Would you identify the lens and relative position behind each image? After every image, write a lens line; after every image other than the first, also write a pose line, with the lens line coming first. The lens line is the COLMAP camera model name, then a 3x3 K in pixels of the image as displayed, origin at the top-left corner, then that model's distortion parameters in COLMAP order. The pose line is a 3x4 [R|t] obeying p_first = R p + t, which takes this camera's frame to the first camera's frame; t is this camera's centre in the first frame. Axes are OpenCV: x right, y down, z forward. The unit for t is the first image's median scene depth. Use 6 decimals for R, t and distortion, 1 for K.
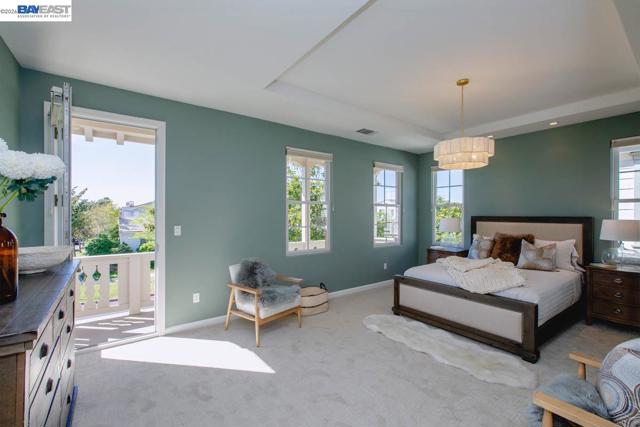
lens RADIAL K [[283.5, 0, 320.0], [0, 283.5, 213.5], [0, 0, 1]] dist [0.000396, 0.000001]
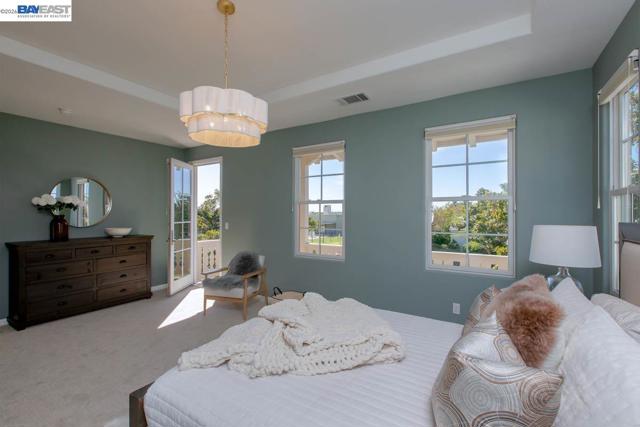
lens RADIAL K [[295.8, 0, 320.0], [0, 295.8, 213.5], [0, 0, 1]] dist [0.000031, -0.000024]
pose [[0.381043, -0.003111, -0.924552, 0.699768], [0.005401, 0.999985, -0.001139, -0.000176], [0.924542, -0.004560, 0.381054, 0.541292]]
